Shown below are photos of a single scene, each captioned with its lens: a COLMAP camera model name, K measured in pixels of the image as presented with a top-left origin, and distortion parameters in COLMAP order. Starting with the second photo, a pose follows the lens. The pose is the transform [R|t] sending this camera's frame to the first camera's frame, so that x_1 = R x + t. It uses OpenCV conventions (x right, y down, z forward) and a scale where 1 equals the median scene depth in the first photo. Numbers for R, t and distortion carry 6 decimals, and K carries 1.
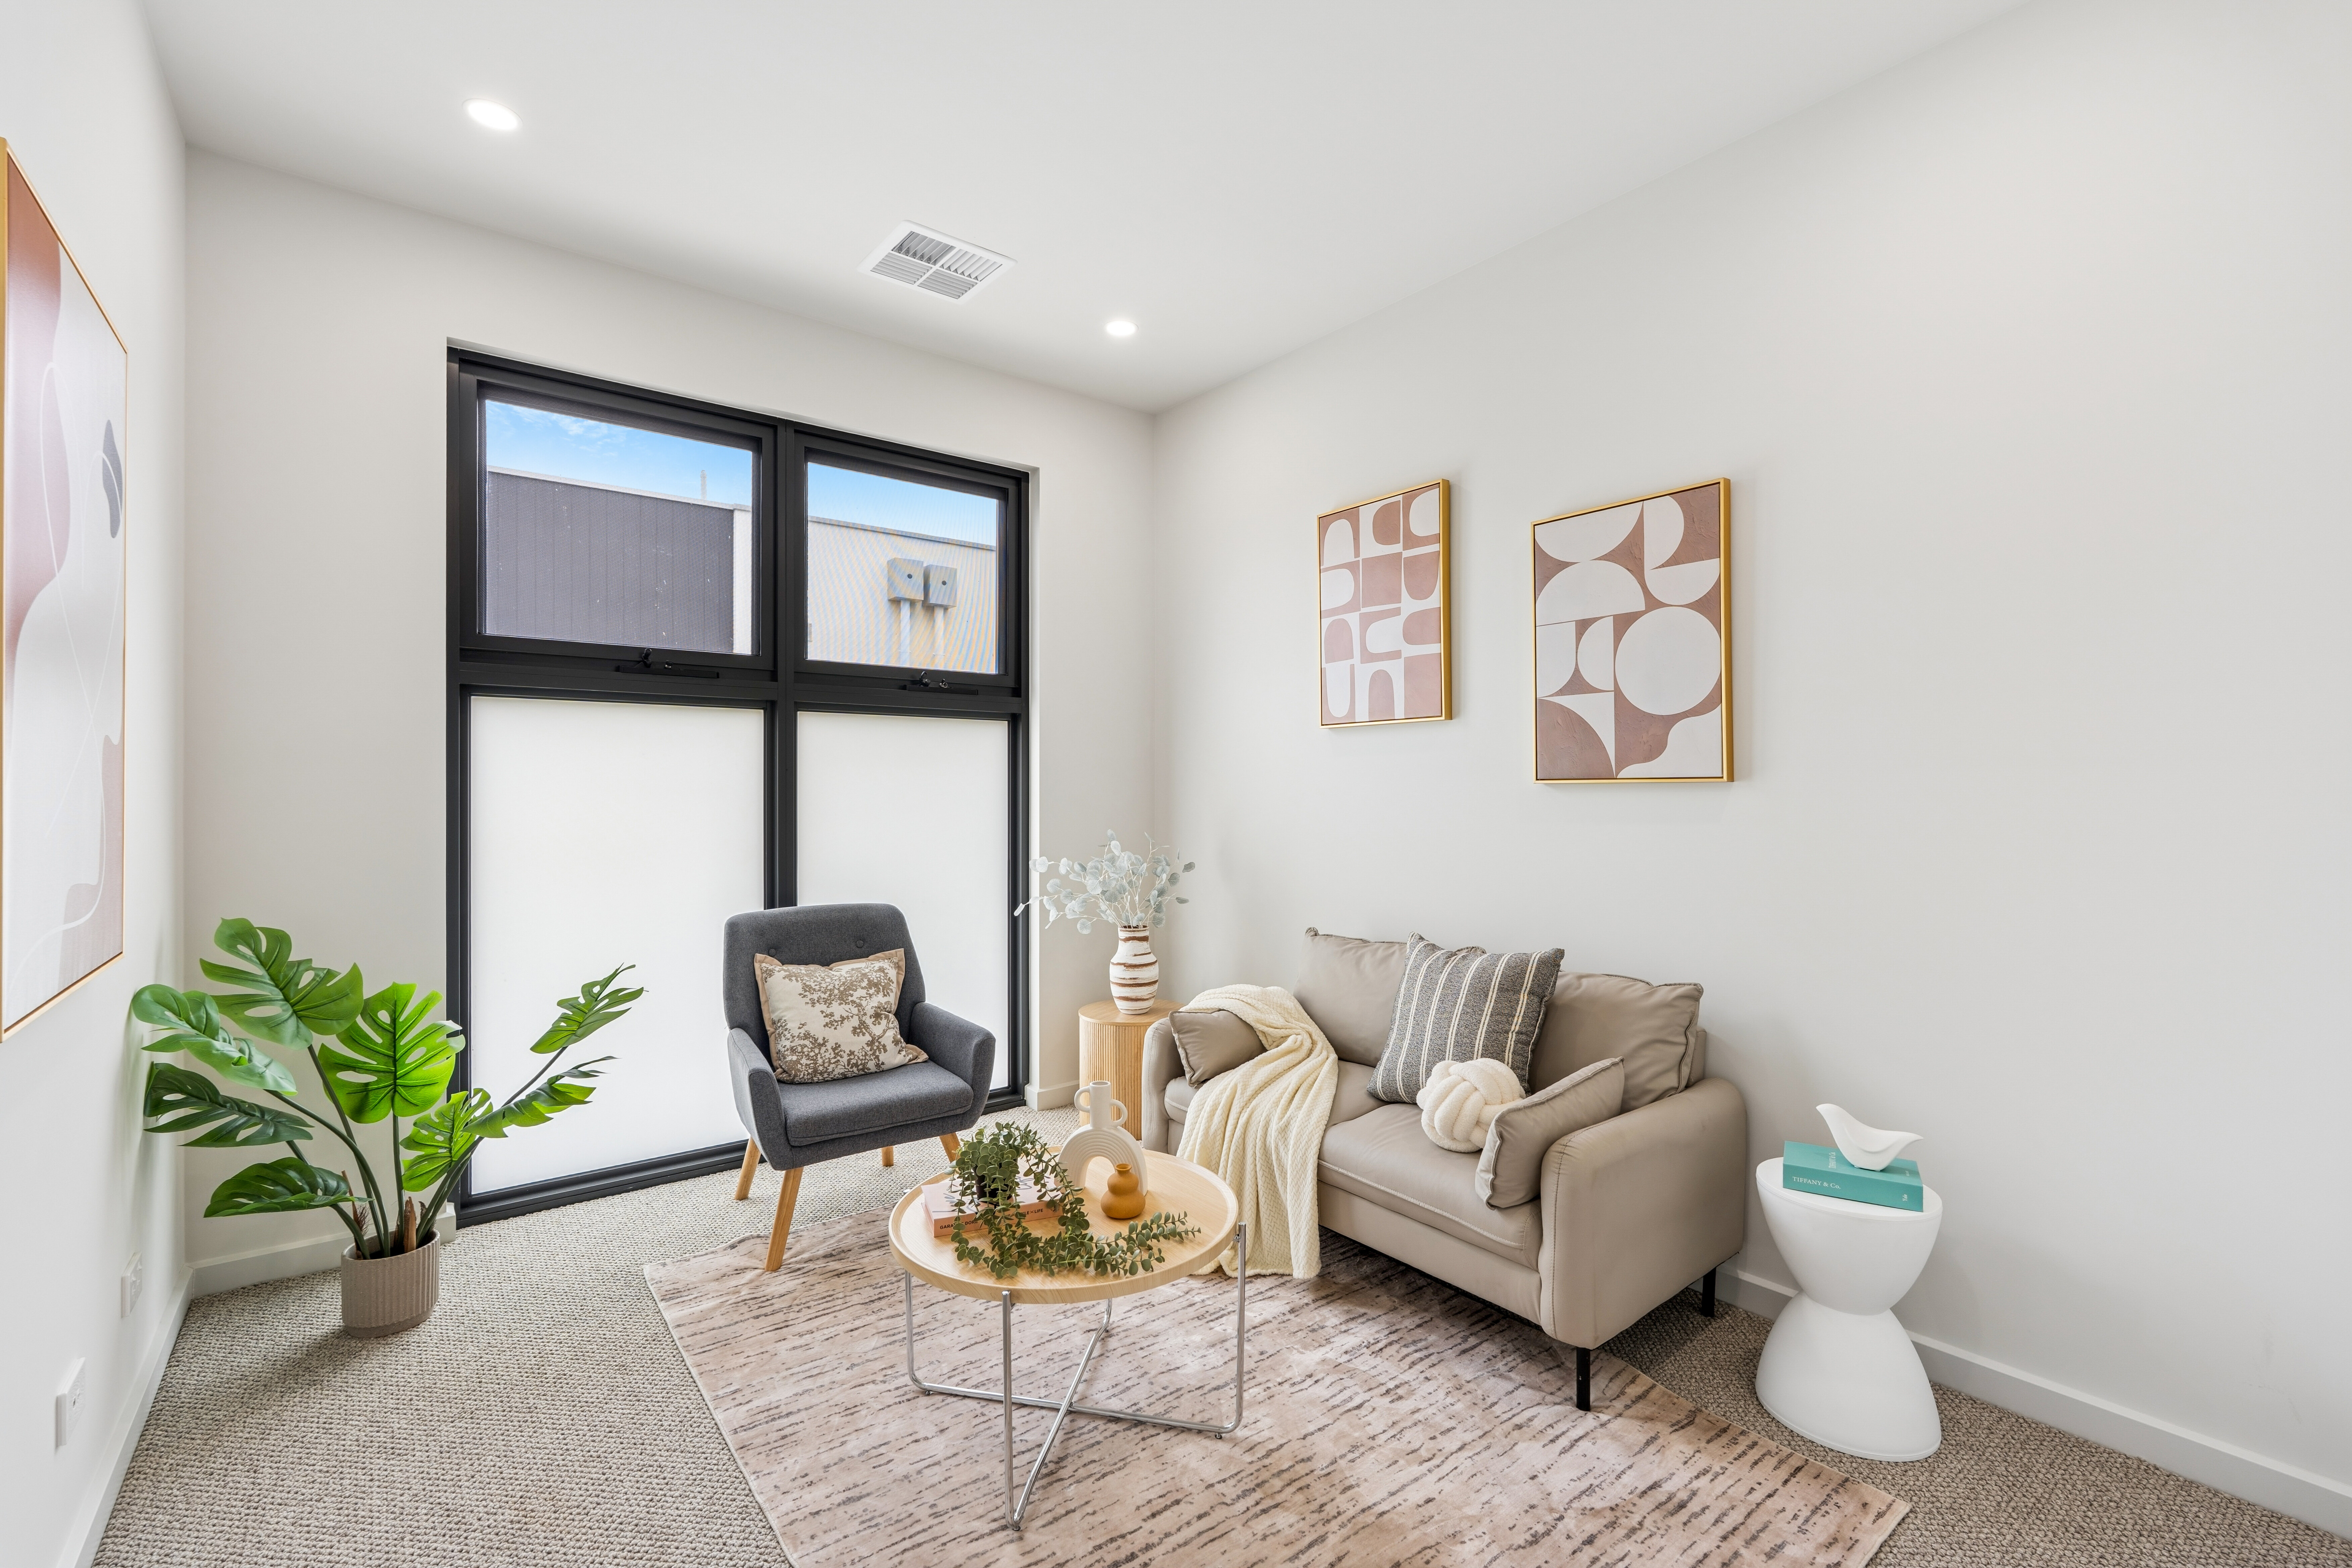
lens RADIAL K [[1022.1, 0, 1166.9], [0, 1022.1, 791.2], [0, 0, 1]] dist [-0.006332, 0.000563]
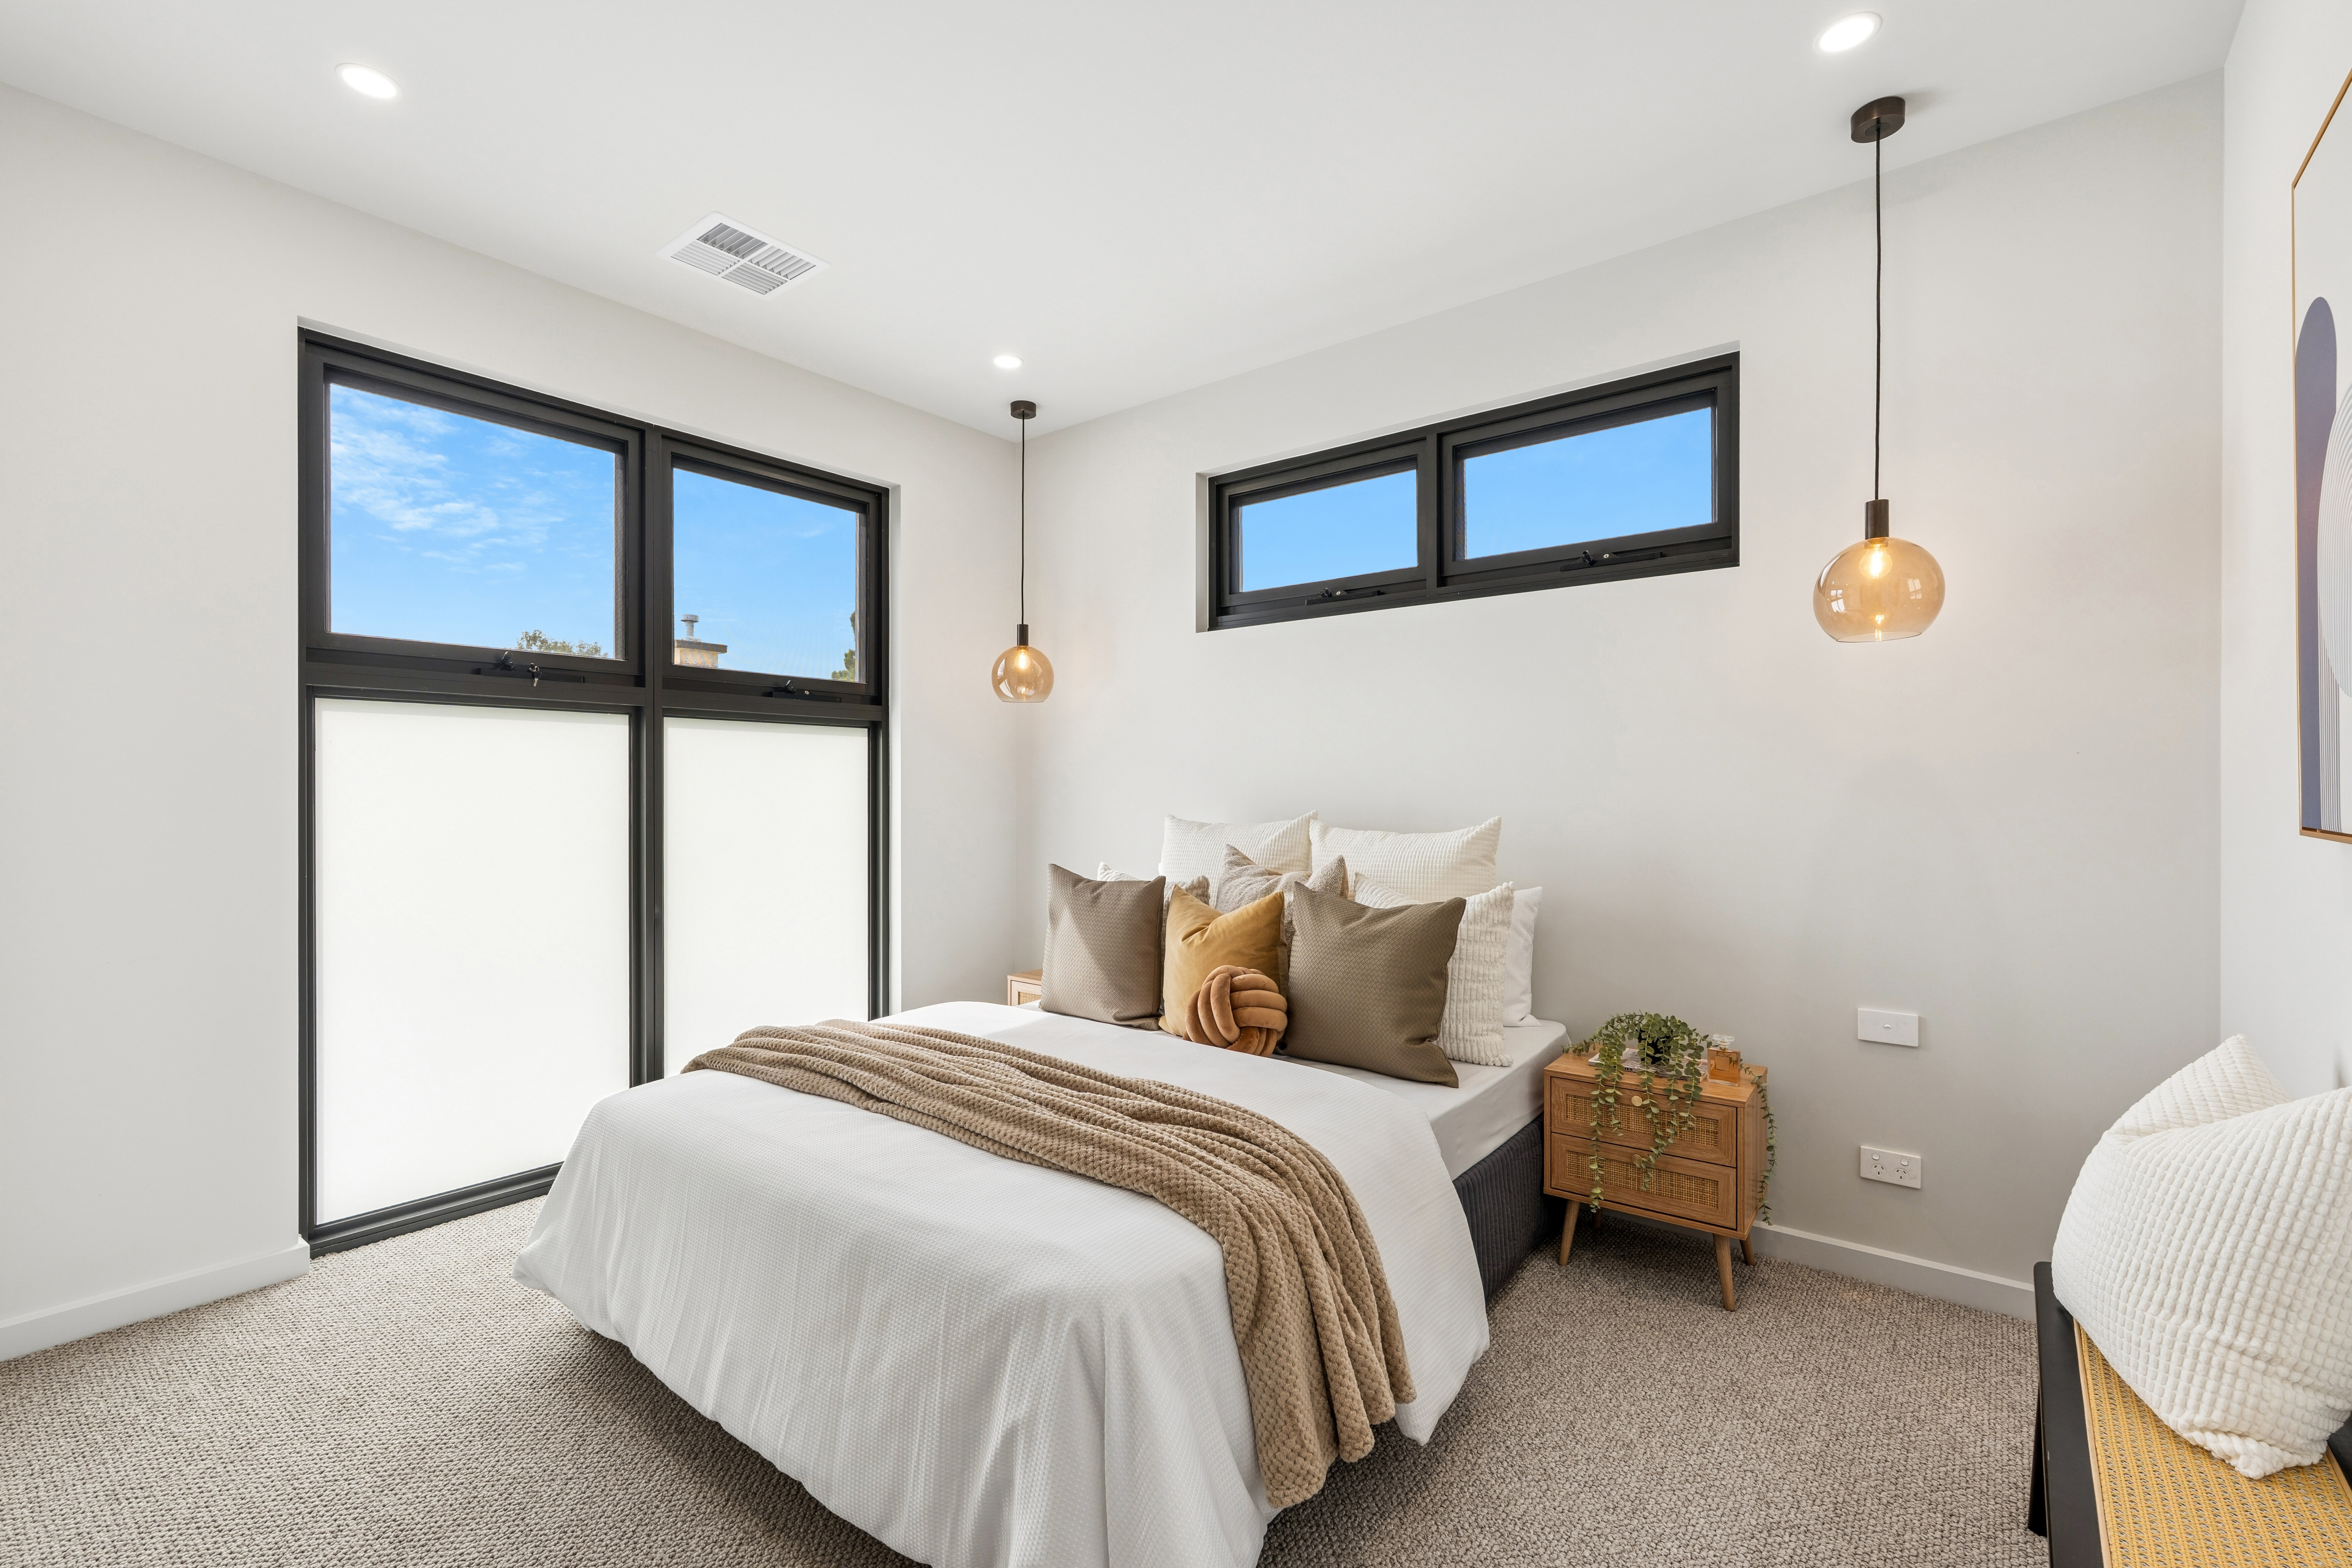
lens RADIAL K [[1022.1, 0, 1167.5], [0, 1022.1, 794.8], [0, 0, 1]] dist [-0.006332, 0.000563]
pose [[0.974346, -0.002553, 0.225043, -0.117765], [0.002916, 0.999995, -0.001284, 0.000303], [-0.225038, 0.001907, 0.974348, -0.092124]]
